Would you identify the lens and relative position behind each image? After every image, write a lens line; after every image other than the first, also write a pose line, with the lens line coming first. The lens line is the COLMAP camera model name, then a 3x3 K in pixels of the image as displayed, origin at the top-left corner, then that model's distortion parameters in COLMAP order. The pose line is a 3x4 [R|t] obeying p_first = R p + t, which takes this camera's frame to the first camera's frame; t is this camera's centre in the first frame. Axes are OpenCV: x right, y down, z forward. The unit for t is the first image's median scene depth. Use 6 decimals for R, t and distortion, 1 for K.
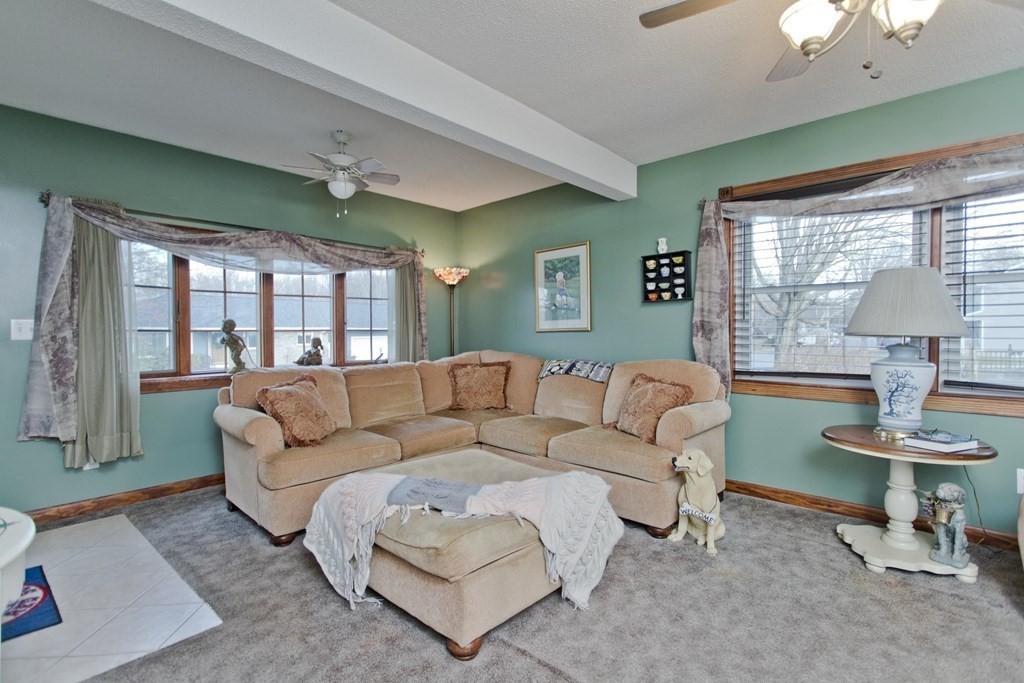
lens RADIAL K [[492.8, 0, 513.3], [0, 492.8, 335.1], [0, 0, 1]] dist [-0.001373, 0.003351]
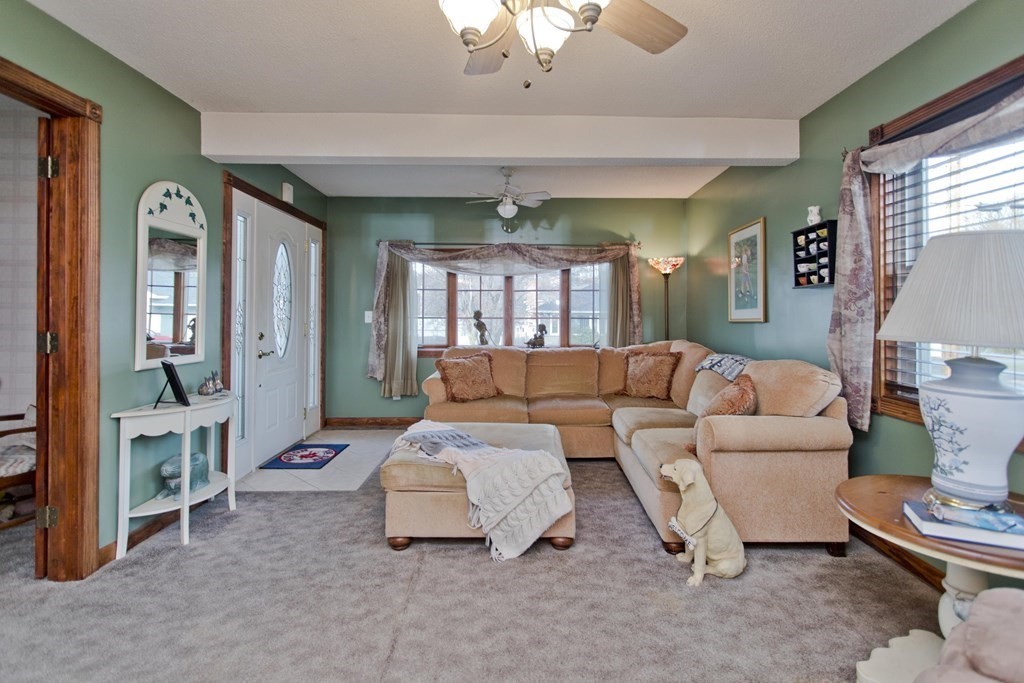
lens RADIAL K [[492.8, 0, 506.0], [0, 492.8, 308.1], [0, 0, 1]] dist [-0.001373, 0.003351]
pose [[0.681838, -0.004285, -0.731490, 0.518457], [-0.010612, 0.999820, -0.015748, -0.016046], [0.731426, 0.018501, 0.681670, 0.100495]]
